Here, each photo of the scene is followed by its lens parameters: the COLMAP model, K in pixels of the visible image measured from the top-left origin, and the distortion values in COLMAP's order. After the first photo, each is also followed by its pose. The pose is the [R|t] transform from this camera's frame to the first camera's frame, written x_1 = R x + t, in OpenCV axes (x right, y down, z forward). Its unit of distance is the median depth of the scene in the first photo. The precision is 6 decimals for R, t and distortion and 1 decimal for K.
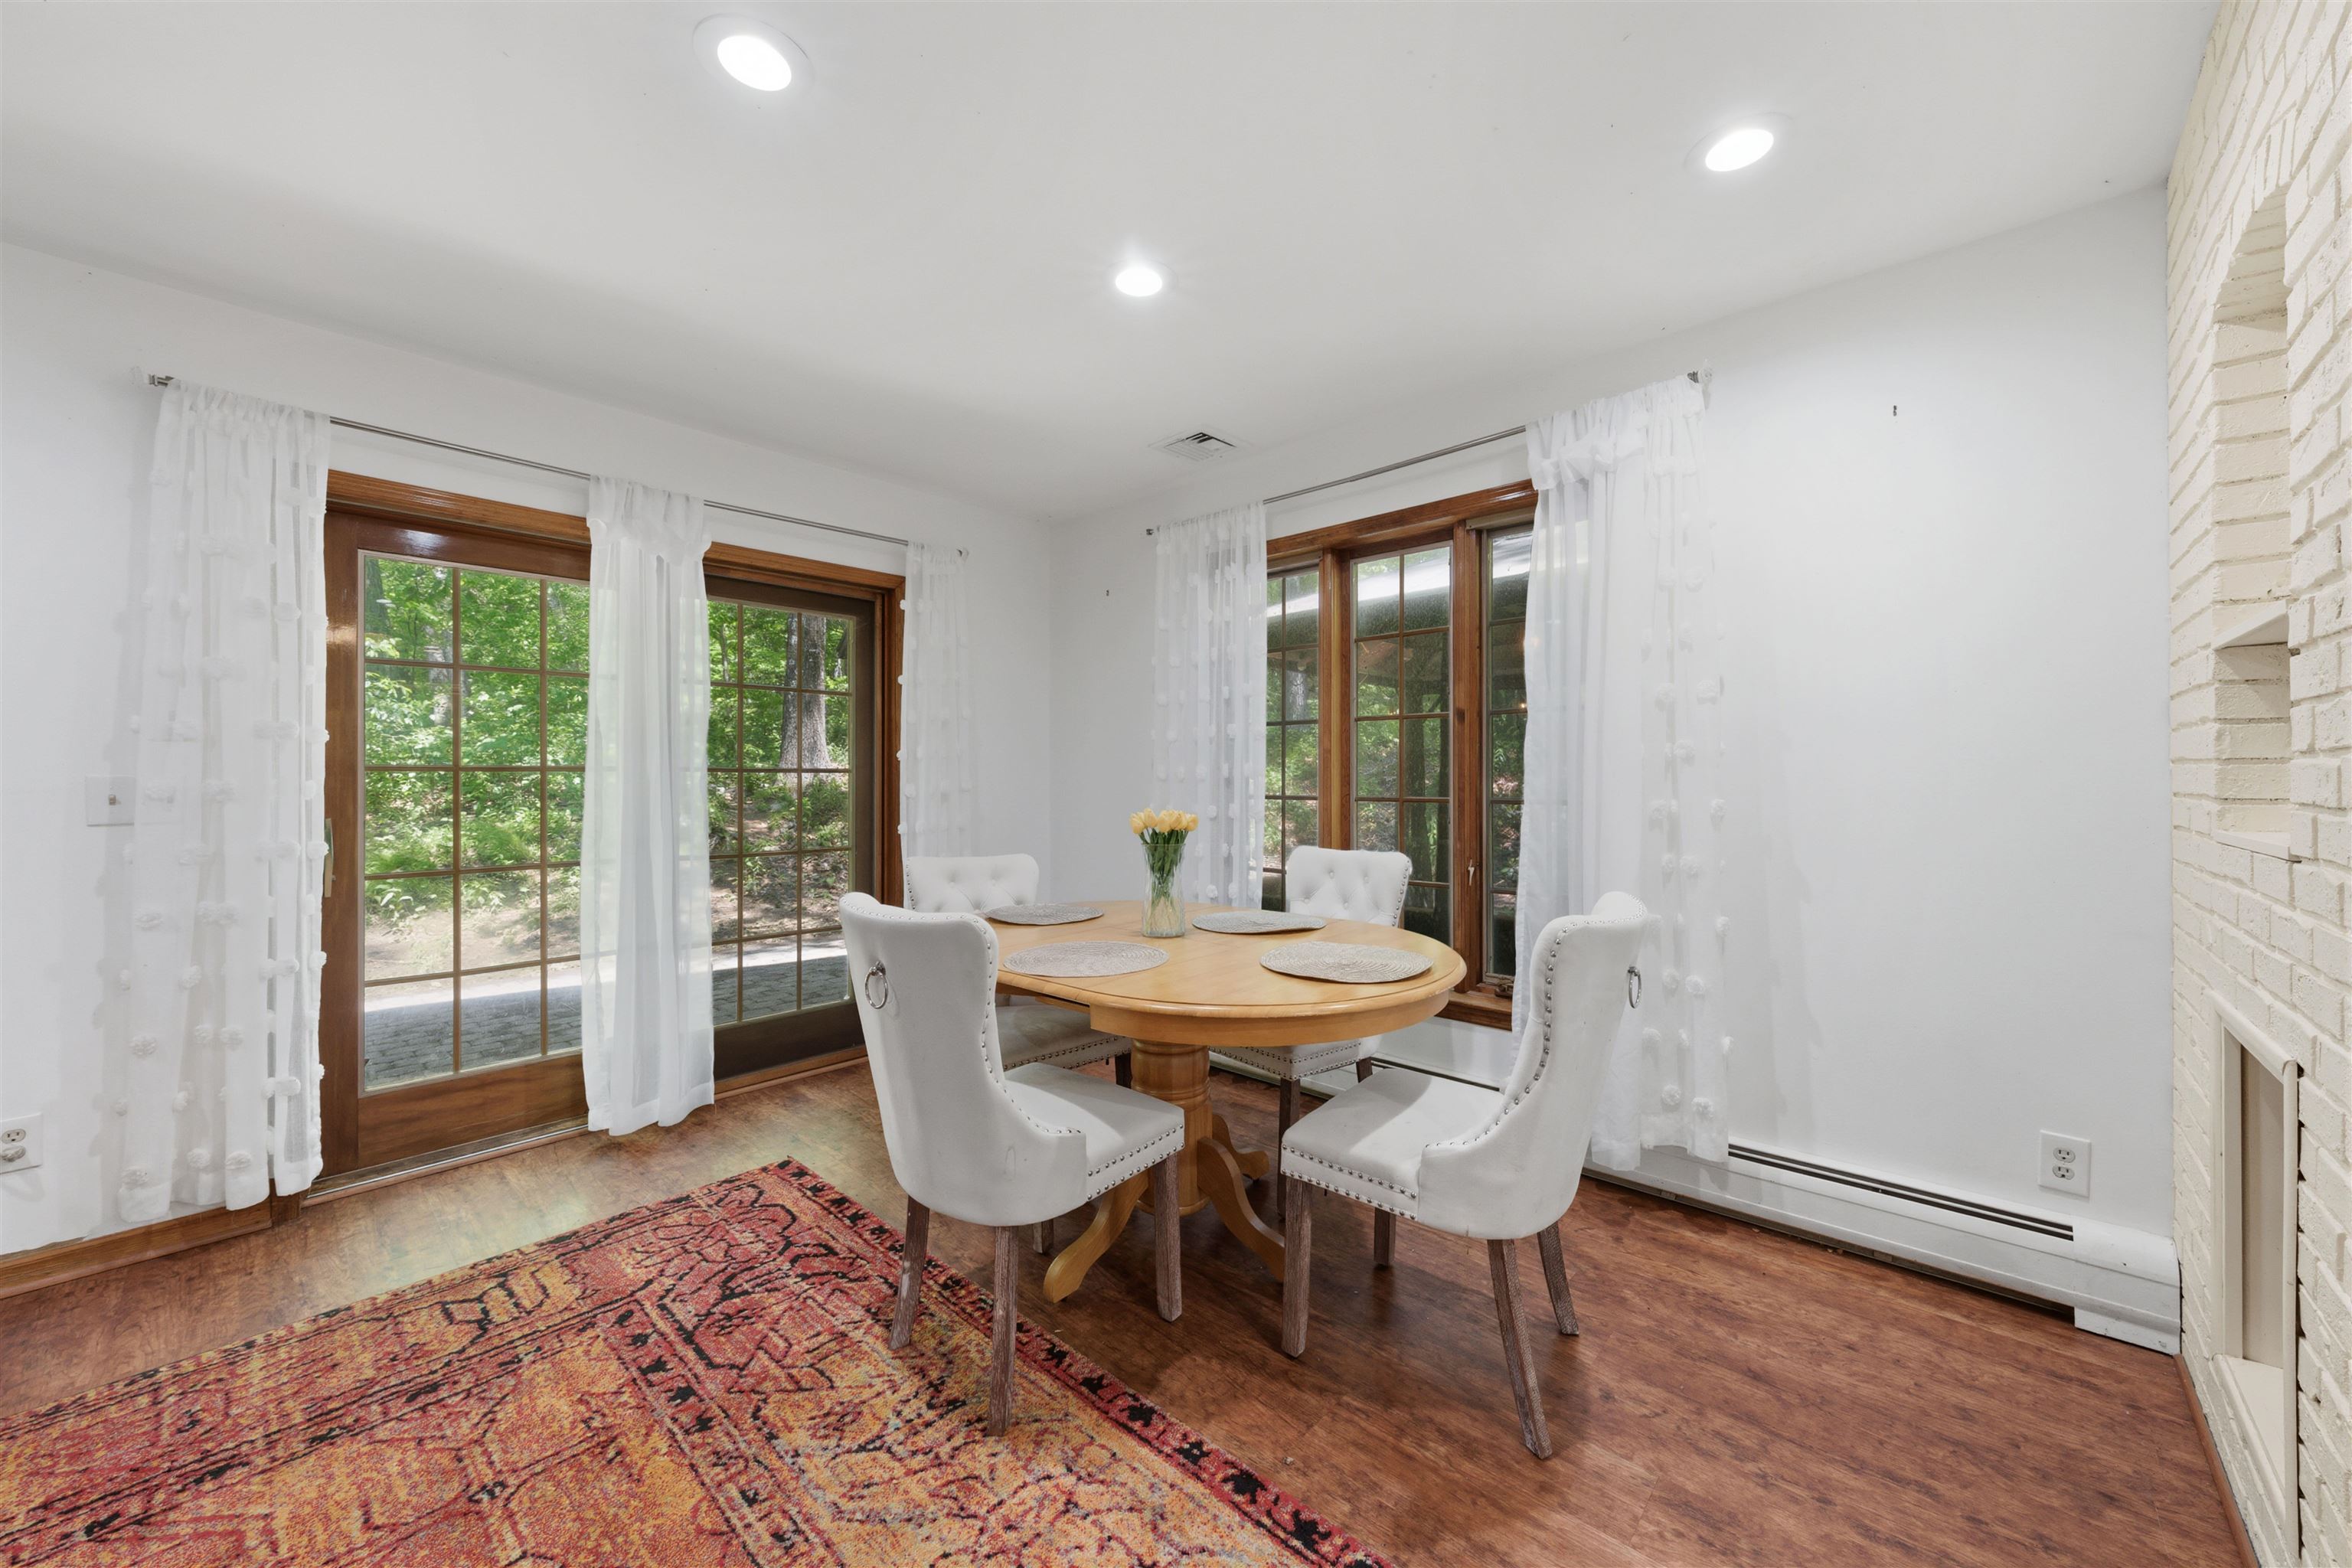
lens RADIAL K [[884.6, 0, 1186.5], [0, 884.6, 783.3], [0, 0, 1]] dist [-0.001863, -0.000201]
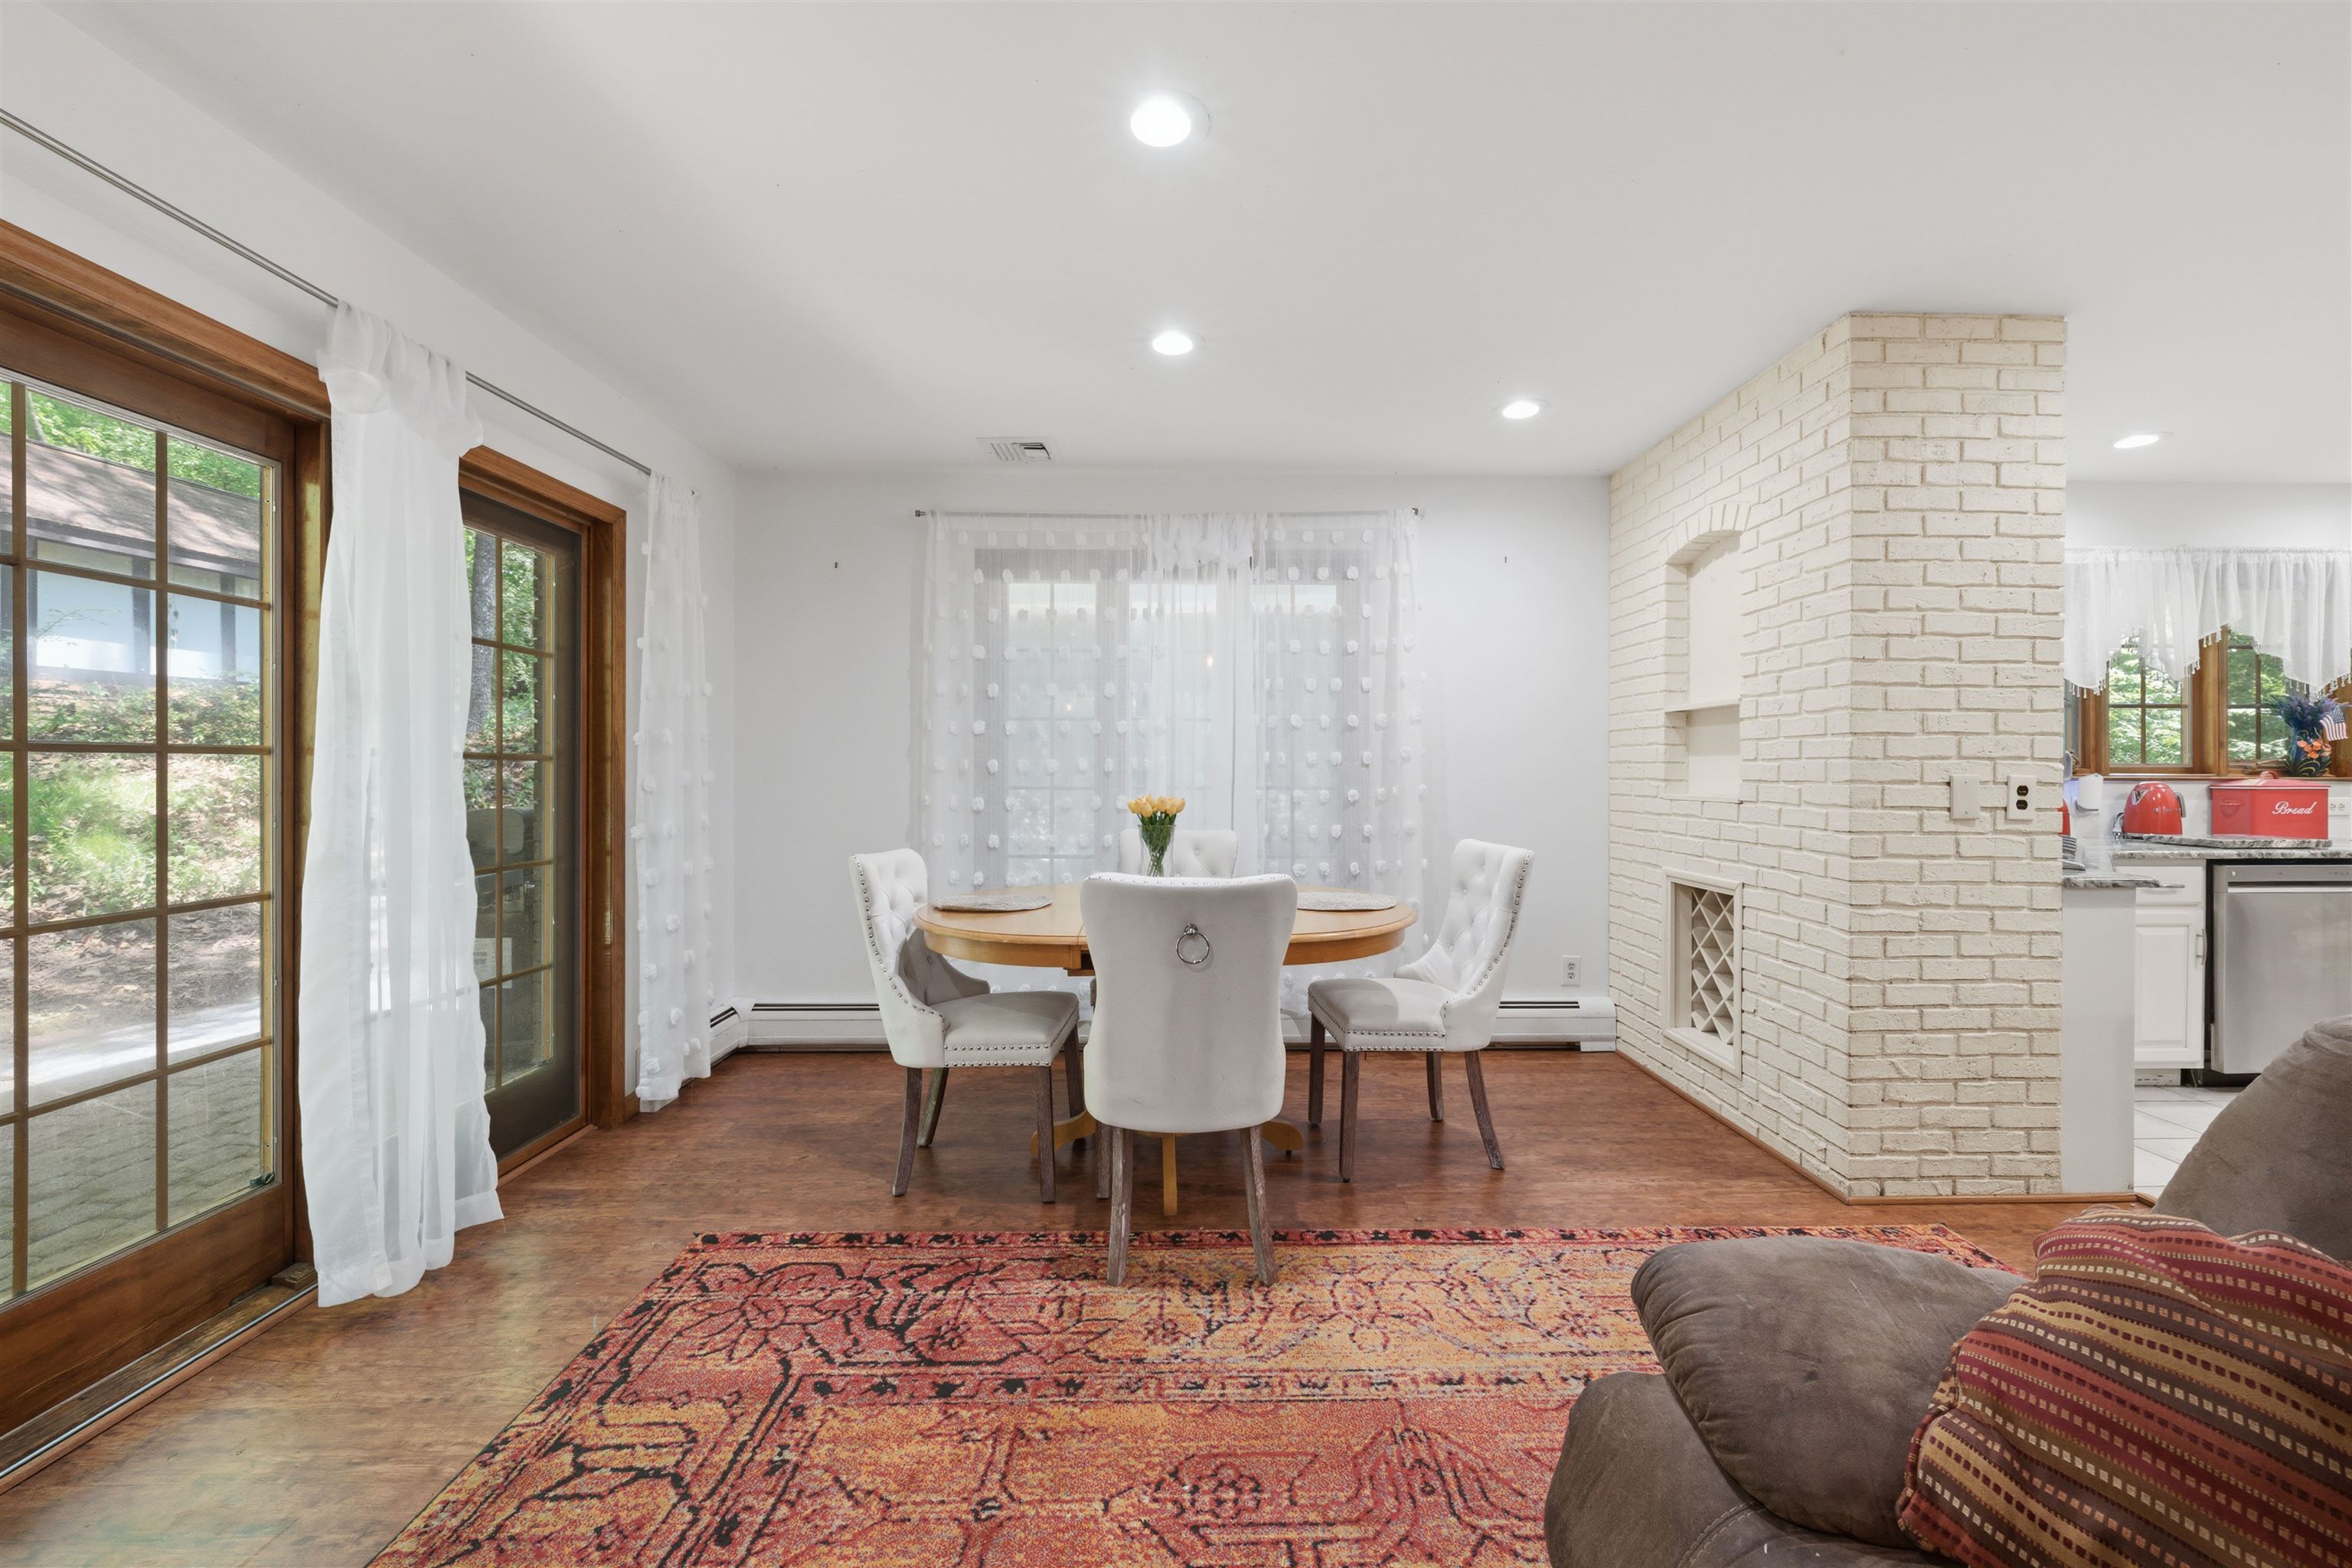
lens RADIAL K [[970.1, 0, 1176.0], [0, 970.1, 784.0], [0, 0, 1]] dist [-0.002226, -0.000184]
pose [[0.717873, -0.007348, 0.696135, -1.007972], [0.001364, 0.999957, 0.009148, 0.002392], [-0.696173, -0.005618, 0.717852, 0.075183]]
